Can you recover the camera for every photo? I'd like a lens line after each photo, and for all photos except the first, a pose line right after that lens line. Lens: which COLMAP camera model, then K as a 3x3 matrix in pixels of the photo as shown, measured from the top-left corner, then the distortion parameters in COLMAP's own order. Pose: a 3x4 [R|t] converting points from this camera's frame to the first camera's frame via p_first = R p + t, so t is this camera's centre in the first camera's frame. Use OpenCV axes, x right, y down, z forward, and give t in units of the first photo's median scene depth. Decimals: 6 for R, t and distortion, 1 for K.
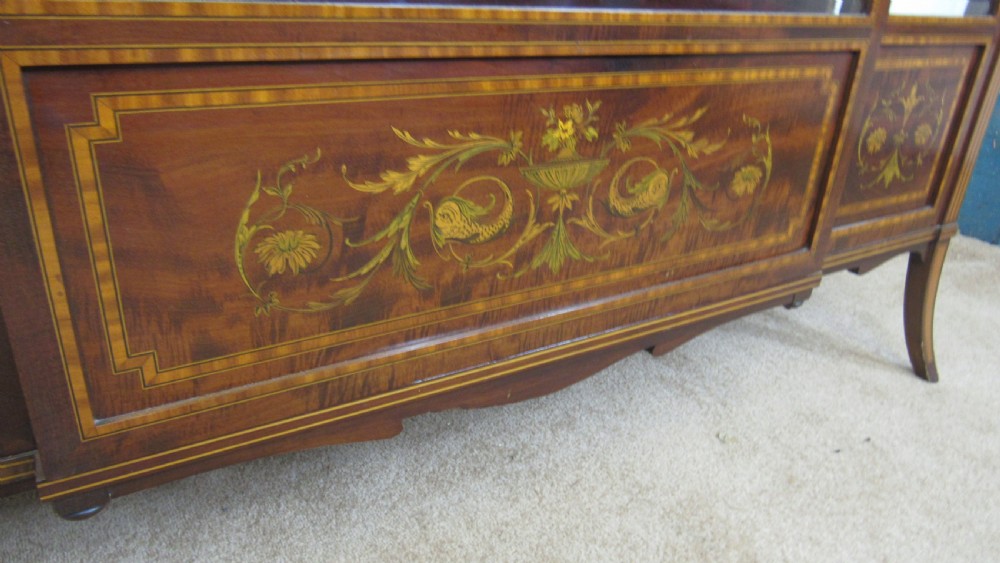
lens RADIAL K [[717.4, 0, 502.9], [0, 717.4, 282.7], [0, 0, 1]] dist [-0.027094, 0.002094]
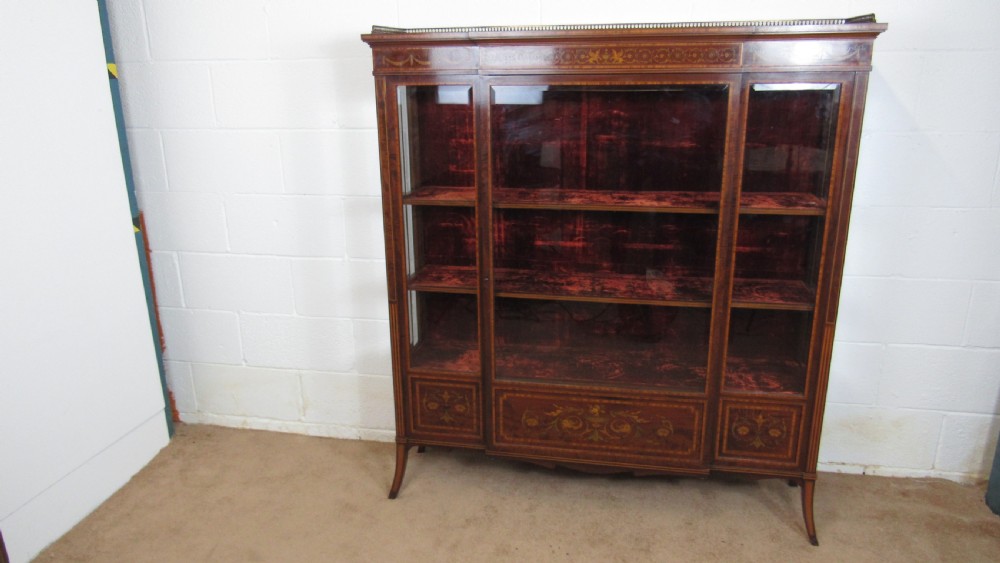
lens RADIAL K [[717.4, 0, 502.6], [0, 717.4, 284.3], [0, 0, 1]] dist [-0.027094, 0.002094]
pose [[0.729981, 0.135671, -0.669867, 2.501929], [-0.232948, 0.970804, -0.057233, -0.575723], [0.642544, 0.197823, 0.740272, -2.767051]]
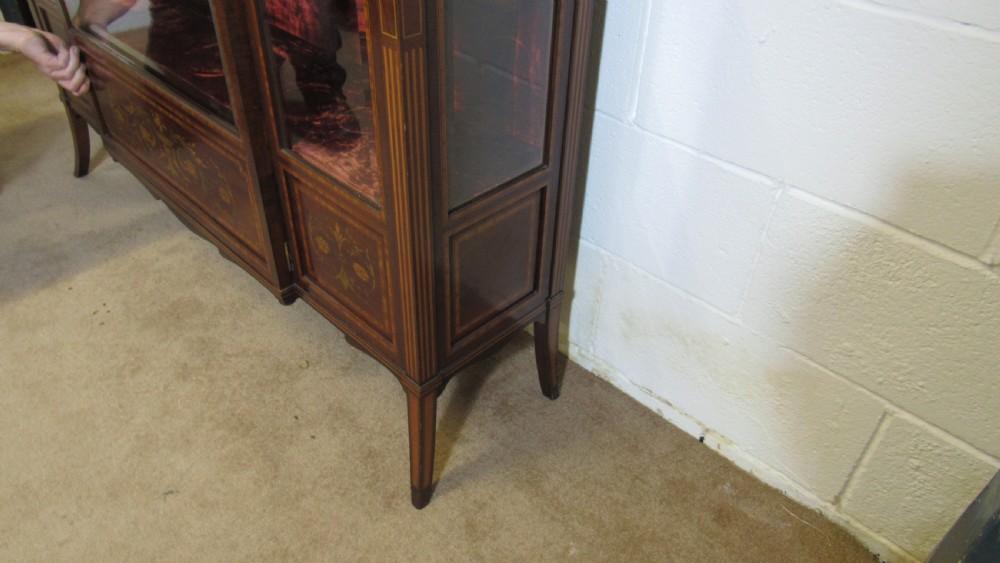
lens RADIAL K [[717.4, 0, 498.8], [0, 717.4, 283.7], [0, 0, 1]] dist [-0.027094, 0.002094]
pose [[0.238898, 0.554124, -0.797417, 2.655708], [-0.421901, 0.798866, 0.428733, -1.330468], [0.874601, 0.234008, 0.424633, 1.109053]]
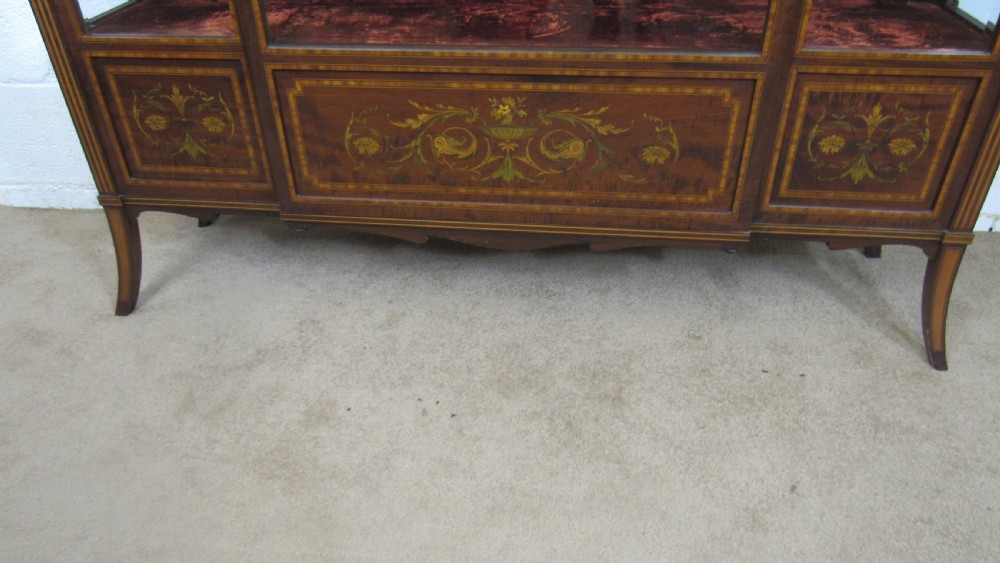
lens RADIAL K [[717.4, 0, 501.5], [0, 717.4, 282.8], [0, 0, 1]] dist [-0.027094, 0.002094]
pose [[0.782334, 0.294023, -0.549093, 1.268188], [-0.202448, 0.953739, 0.222256, -0.194231], [0.589040, -0.062715, 0.805667, -0.585451]]
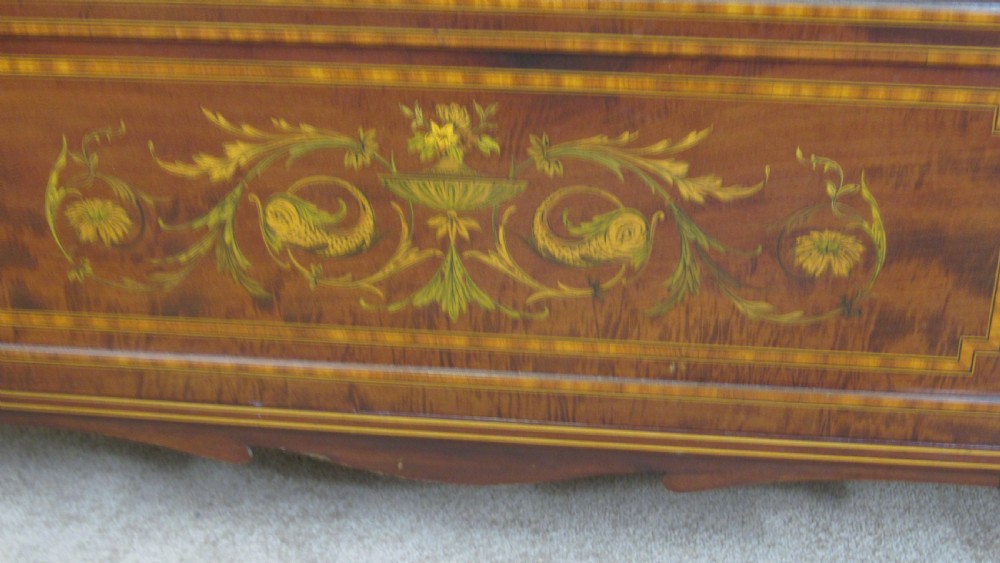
lens RADIAL K [[1525.3, 0, 503.7], [0, 1525.3, 285.5], [0, 0, 1]] dist [-0.110817, 0.000000]
pose [[0.780589, 0.225074, -0.583115, 1.107741], [-0.215300, 0.972646, 0.087216, -0.211912], [0.586794, 0.057465, 0.807694, -0.258185]]
